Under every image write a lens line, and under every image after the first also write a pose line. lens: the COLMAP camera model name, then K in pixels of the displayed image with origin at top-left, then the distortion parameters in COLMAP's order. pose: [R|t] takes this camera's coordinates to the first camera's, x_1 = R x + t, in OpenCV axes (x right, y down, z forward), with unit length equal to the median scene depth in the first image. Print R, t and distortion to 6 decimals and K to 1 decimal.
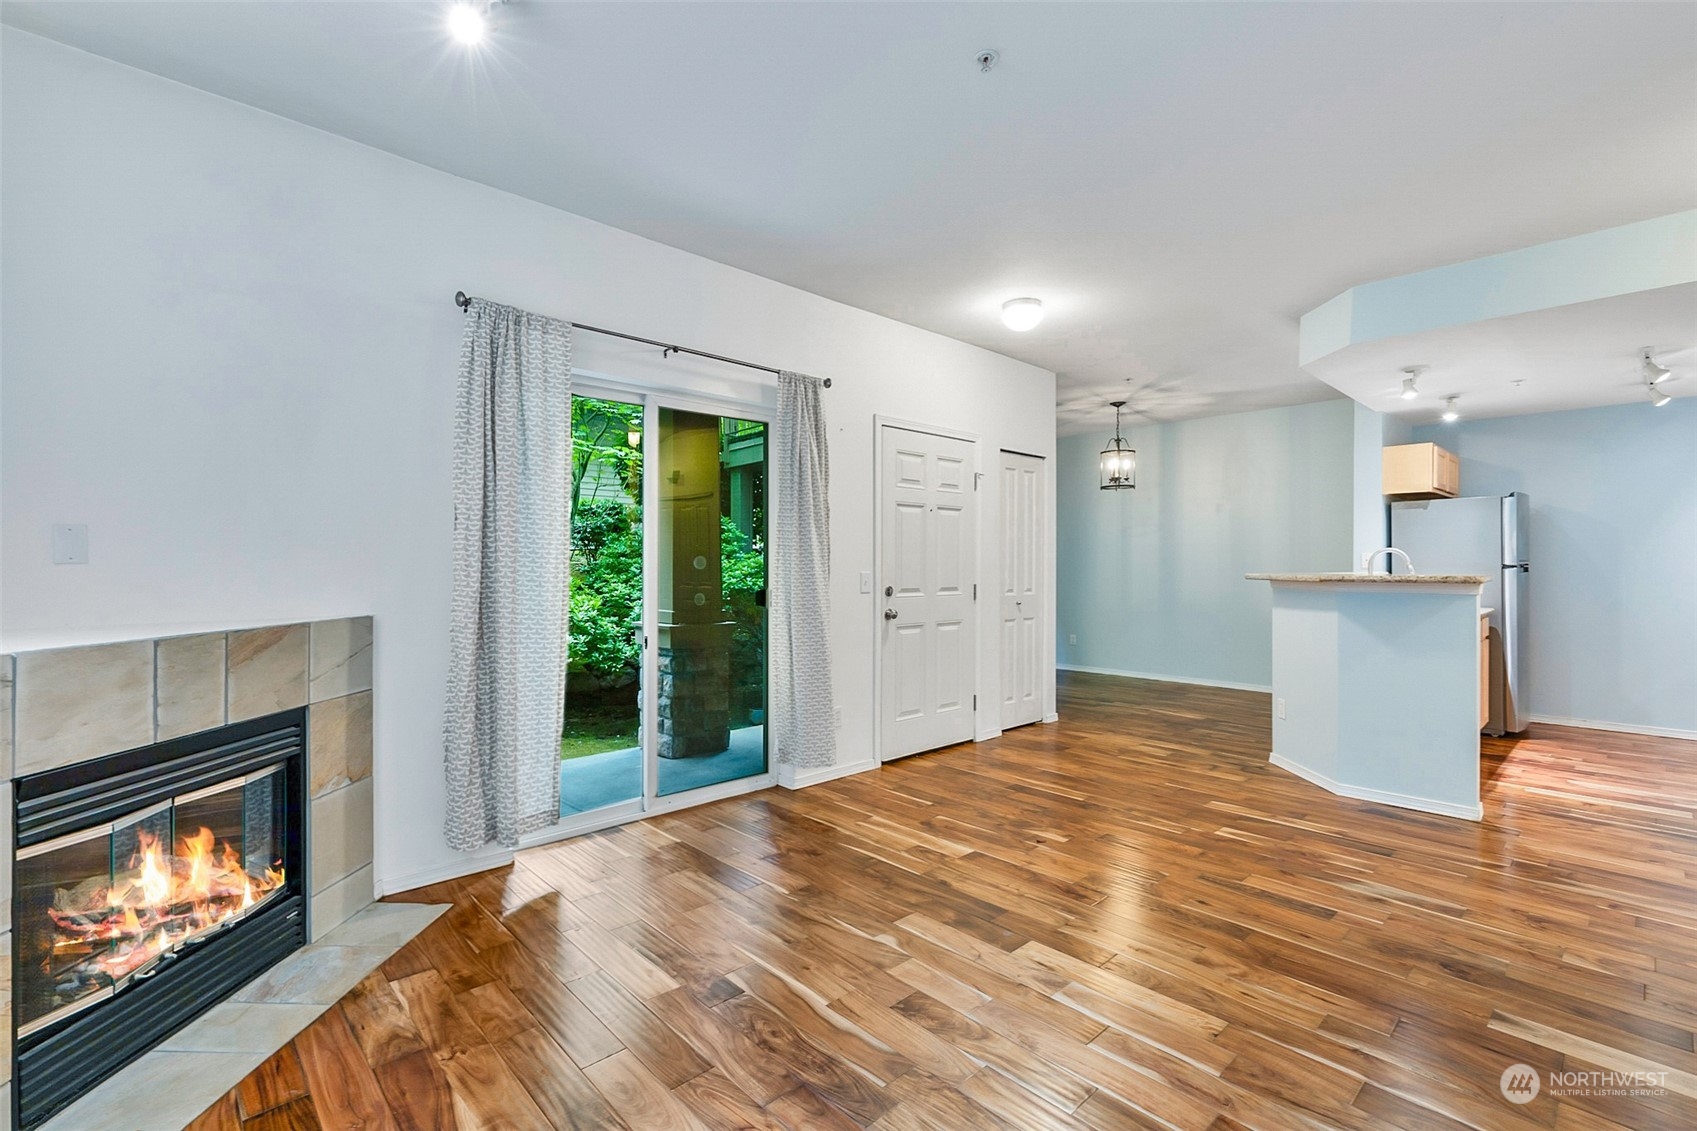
lens RADIAL K [[761.0, 0, 845.8], [0, 761.0, 565.5], [0, 0, 1]] dist [0.010970, -0.002252]
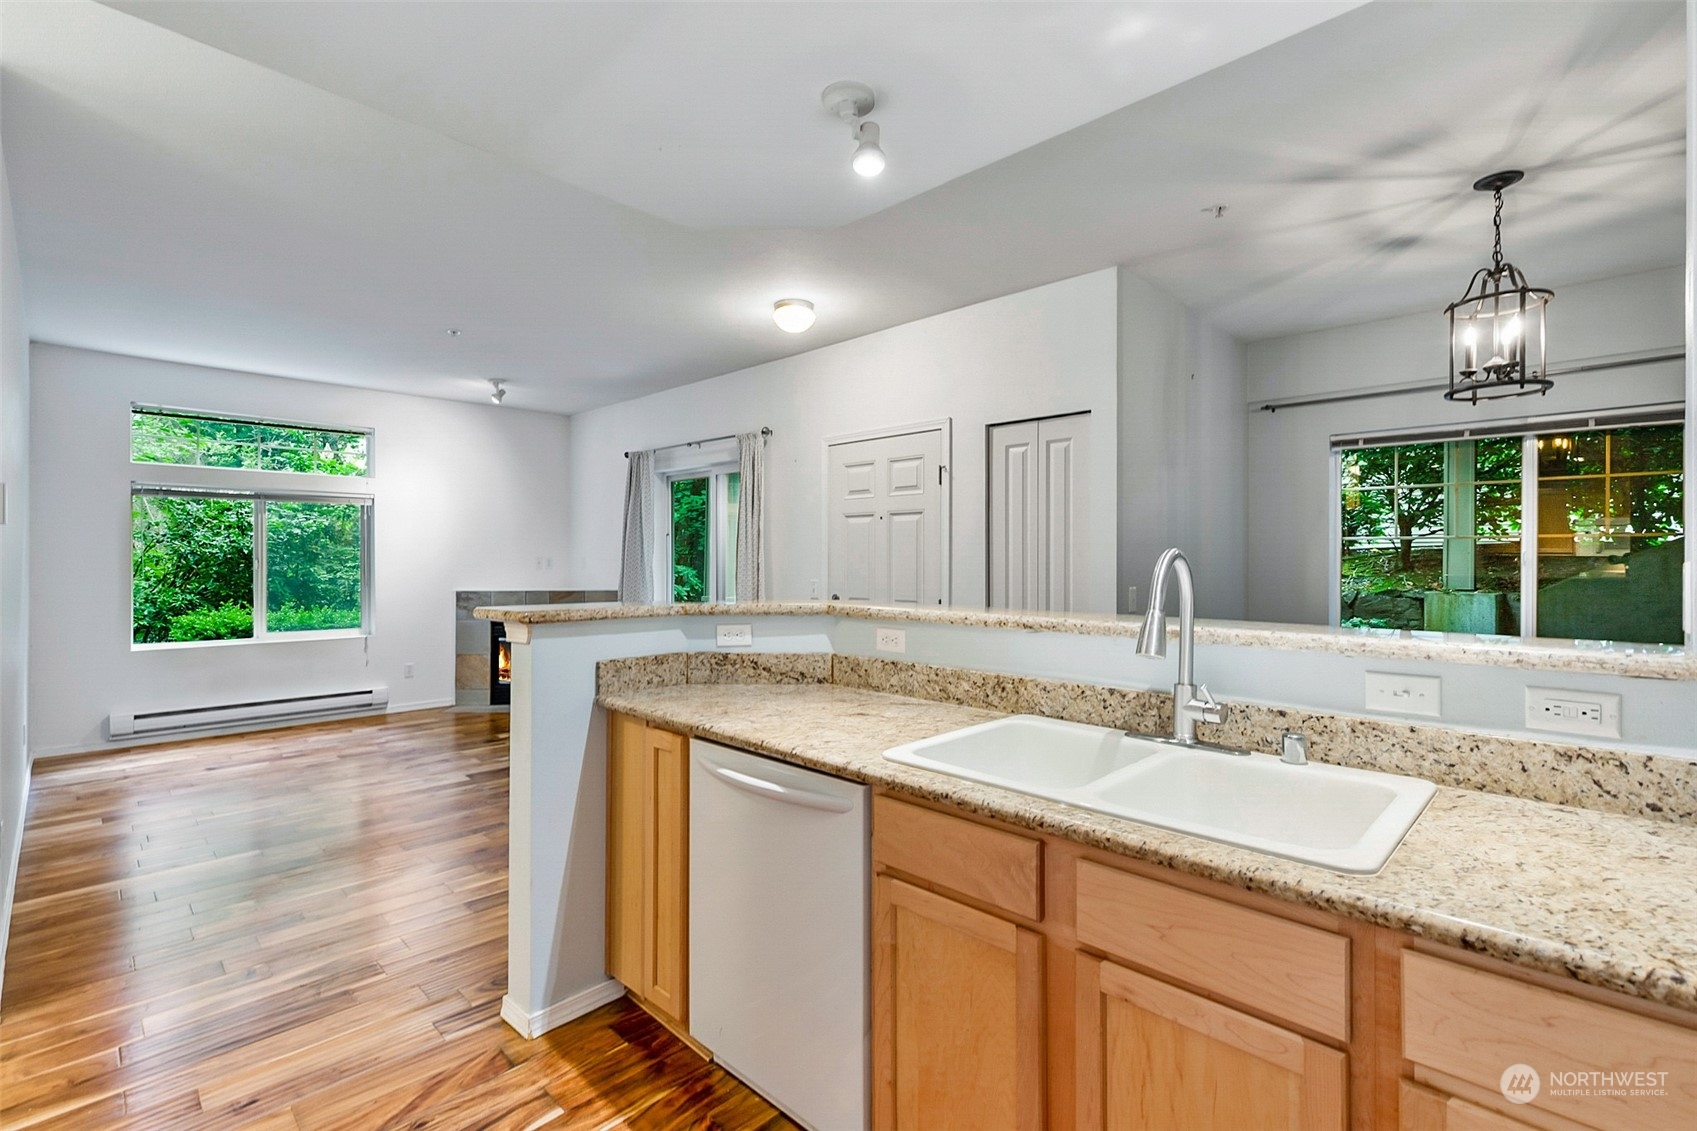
lens RADIAL K [[761.0, 0, 847.5], [0, 761.0, 560.4], [0, 0, 1]] dist [0.010970, -0.002252]
pose [[0.036720, 0.000554, -0.999325, 1.431576], [-0.001659, 0.999999, 0.000494, -0.026409], [0.999324, 0.001640, 0.036721, 1.242395]]
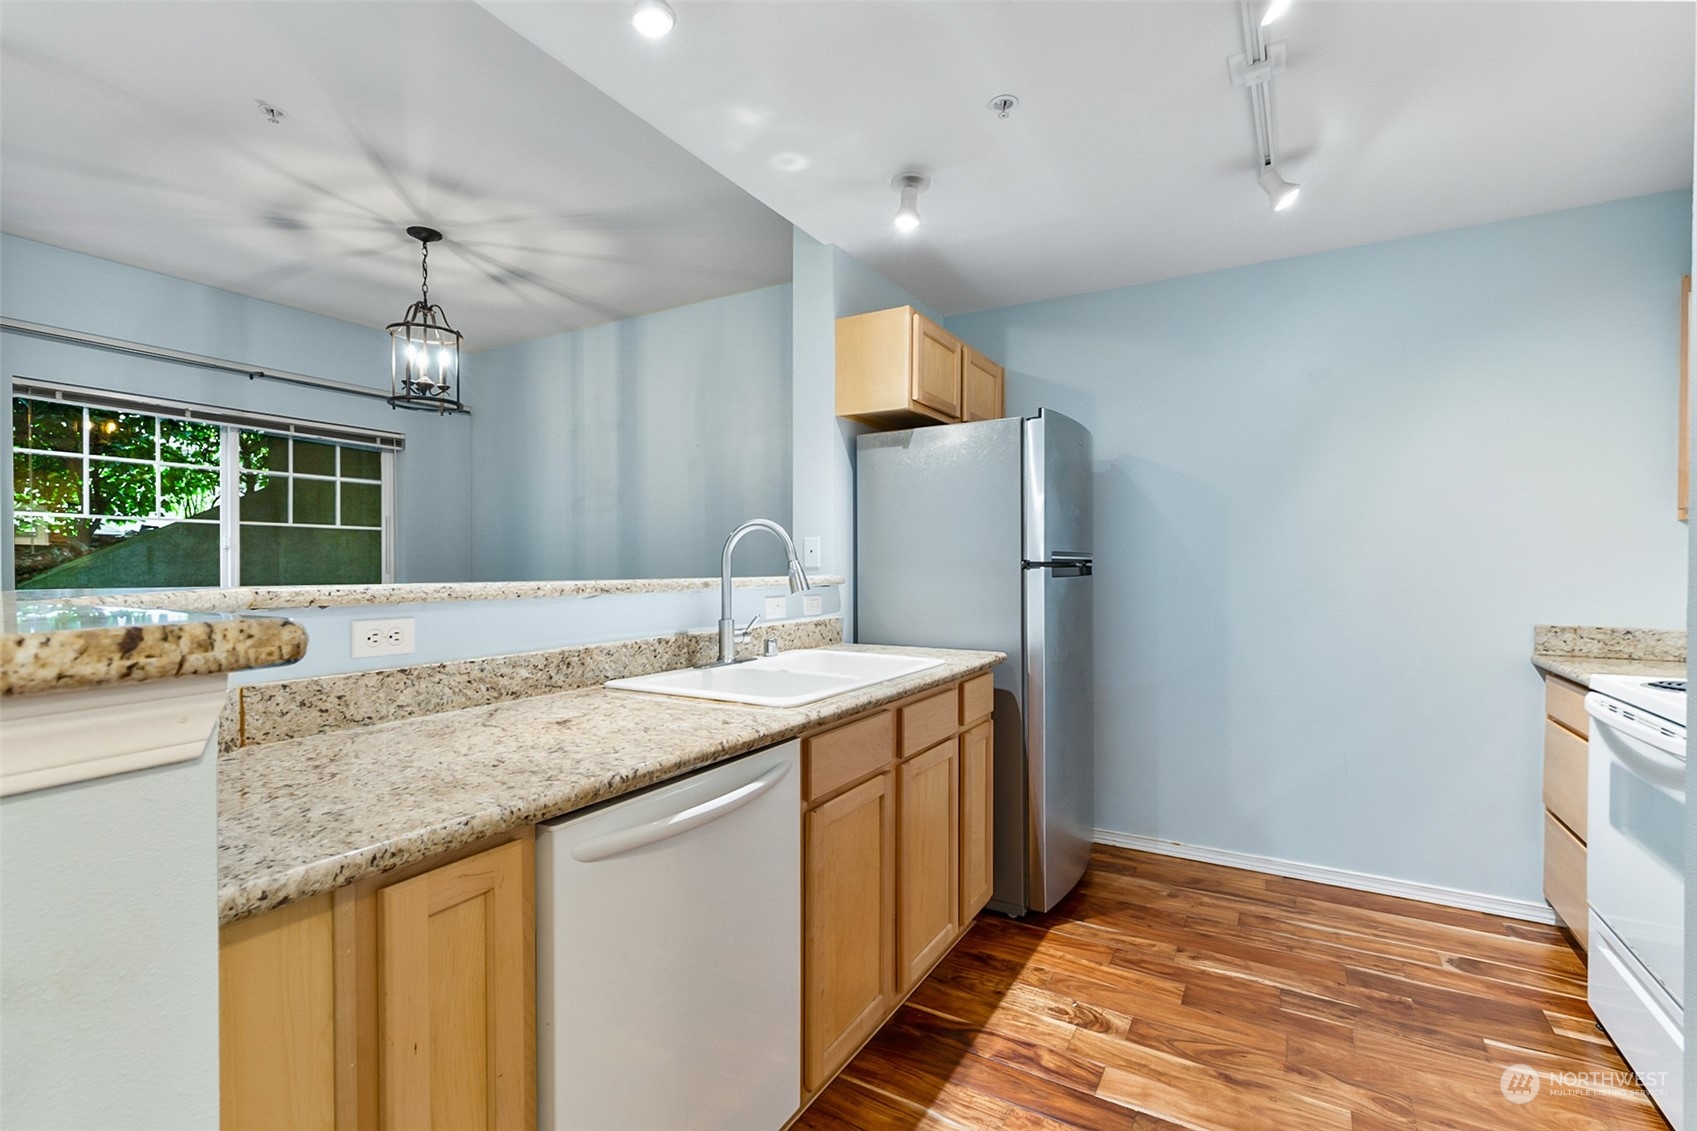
lens RADIAL K [[761.0, 0, 845.7], [0, 761.0, 573.3], [0, 0, 1]] dist [0.010970, -0.002252]
pose [[0.960294, -0.001302, 0.278987, 0.923026], [-0.001940, 0.999934, 0.011344, 0.001871], [-0.278983, -0.011435, 0.960228, 0.858098]]
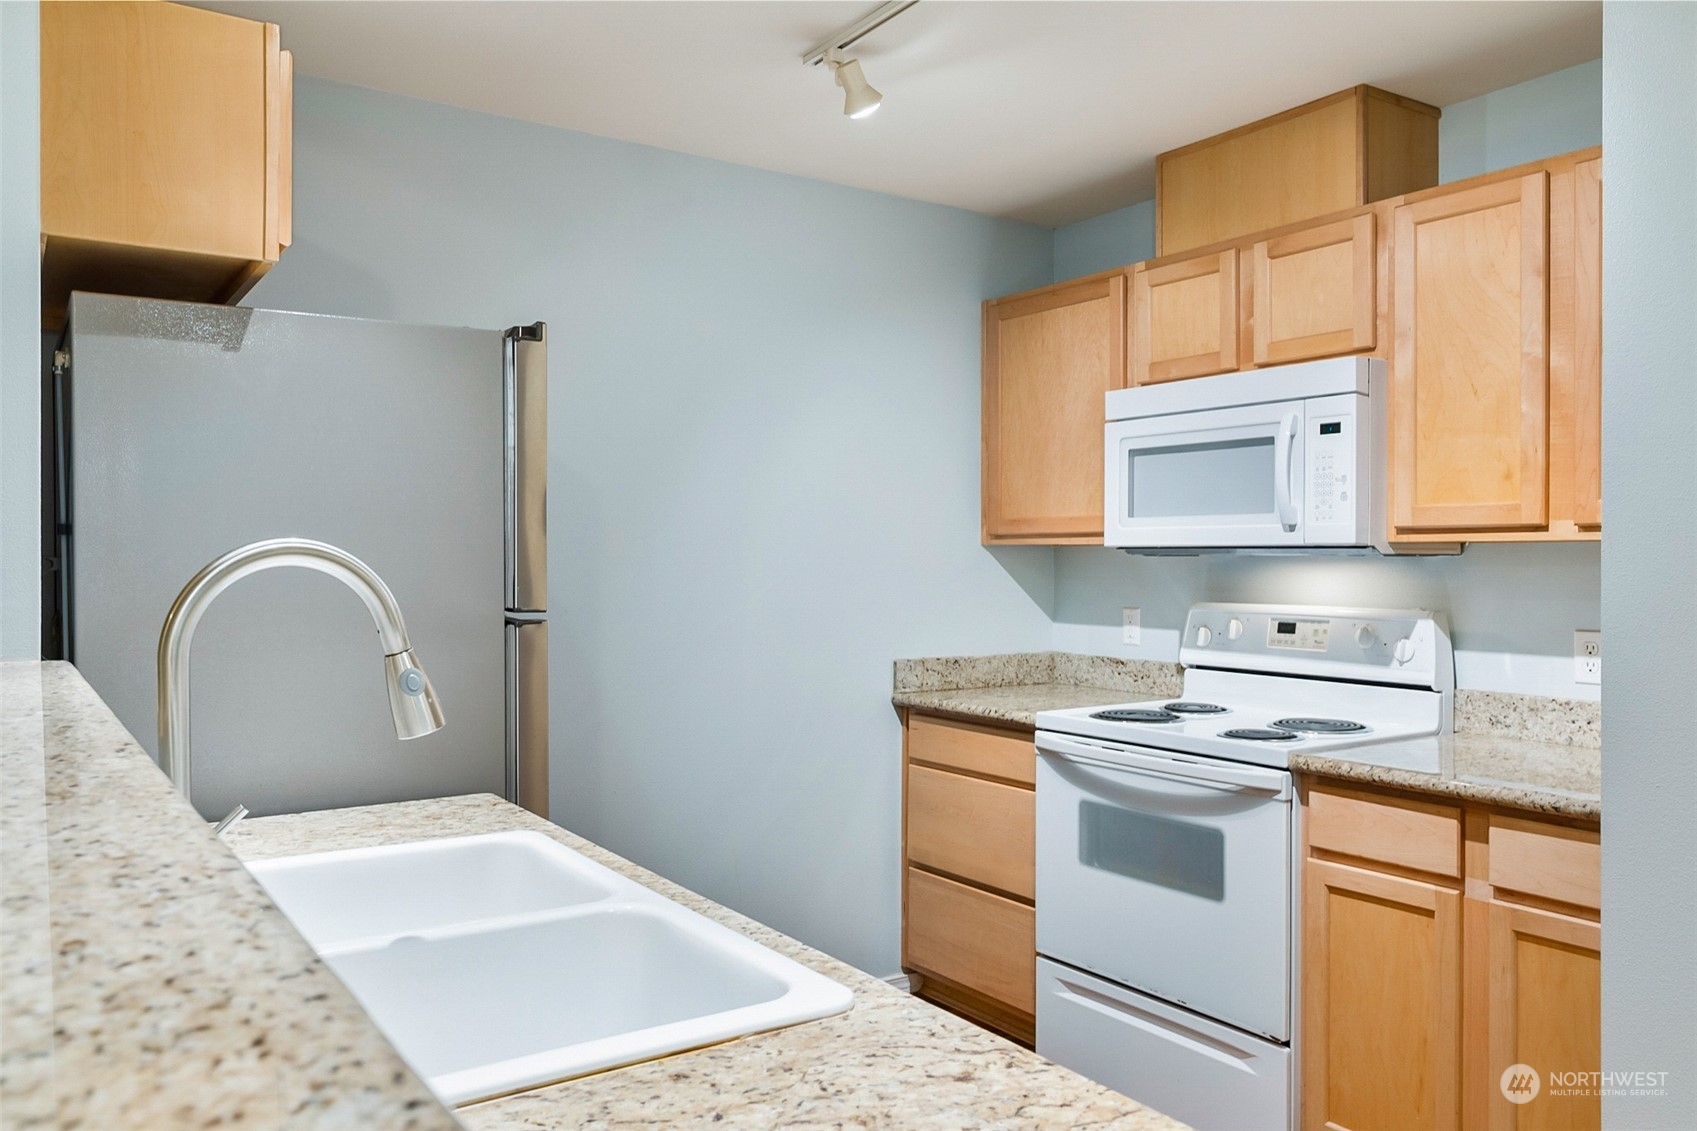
lens RADIAL K [[1293.8, 0, 842.4], [0, 1293.8, 554.9], [0, 0, 1]] dist [-0.003686, 0.003521]
pose [[0.150579, -0.000759, 0.988598, 0.686617], [-0.000247, 1.000000, 0.000805, -0.029677], [-0.988598, -0.000366, 0.150578, 1.242217]]
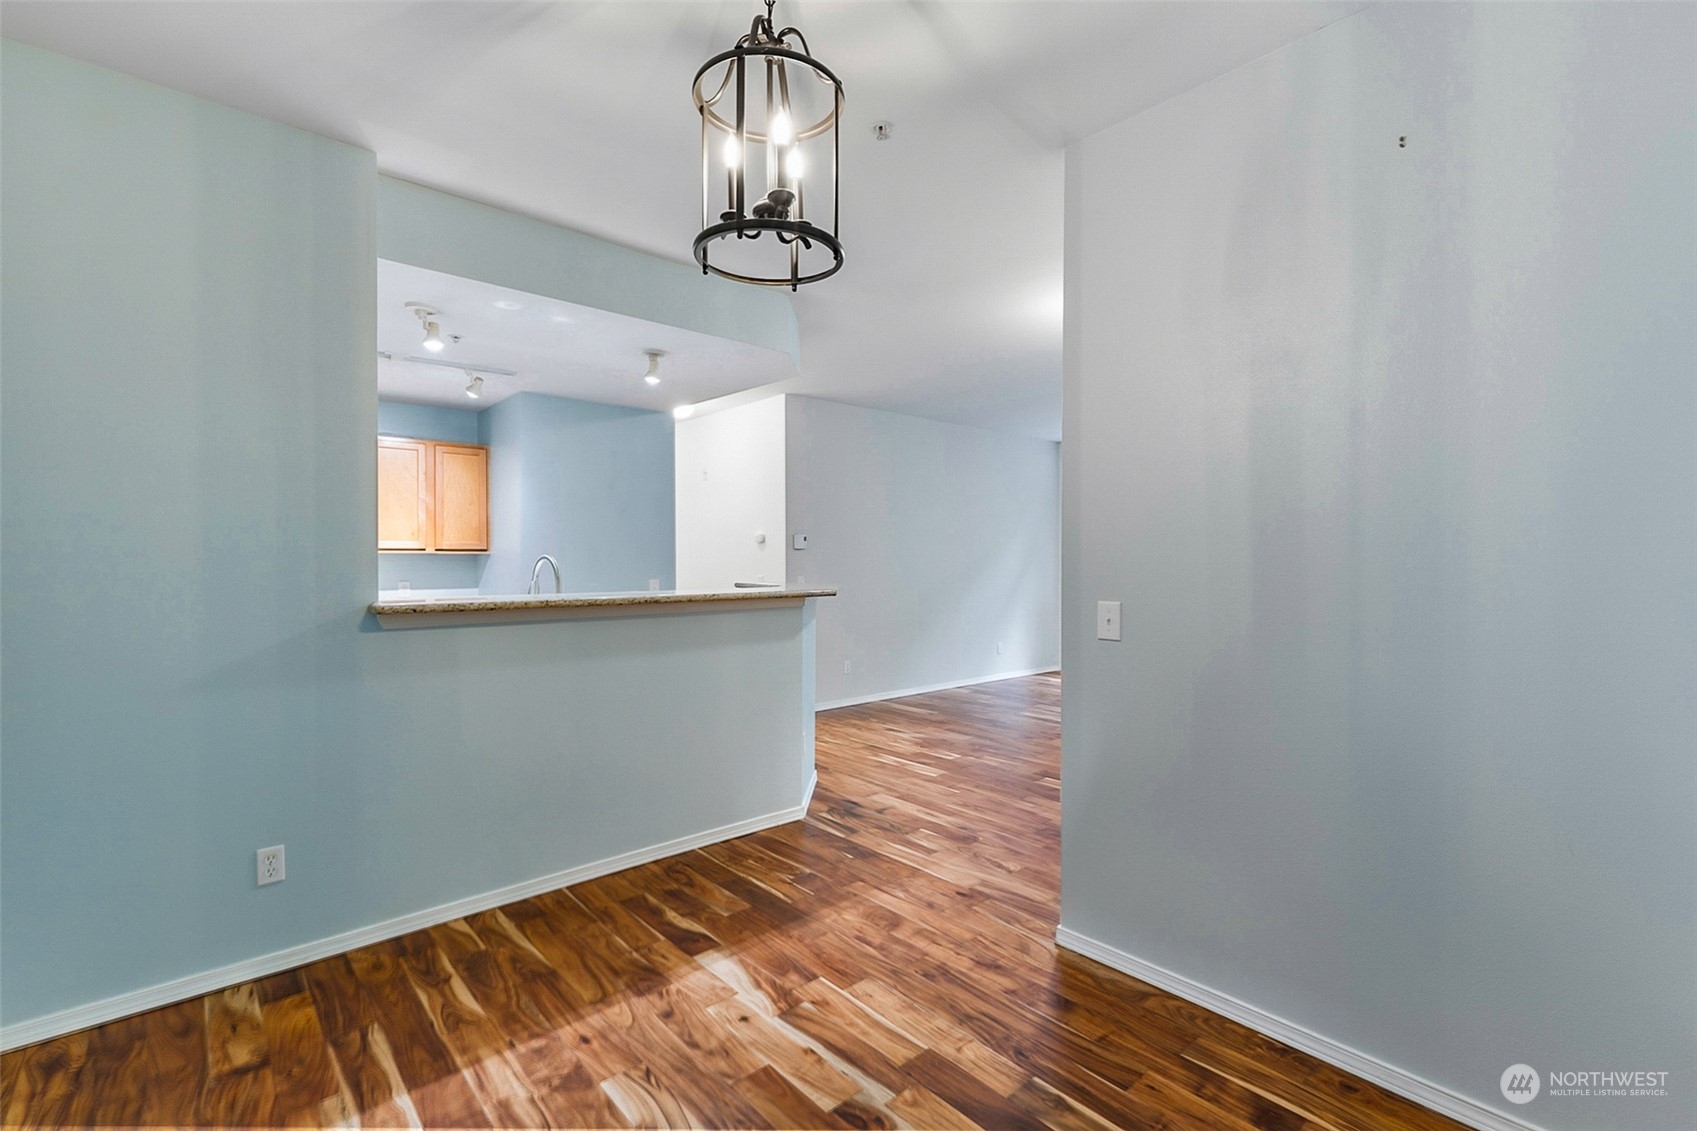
lens RADIAL K [[761.0, 0, 841.8], [0, 761.0, 565.7], [0, 0, 1]] dist [0.010970, -0.002252]
pose [[-0.999467, -0.003502, 0.032462, 0.632022], [-0.003196, 0.999950, 0.009478, -0.030445], [-0.032493, 0.009370, -0.999428, 2.354433]]
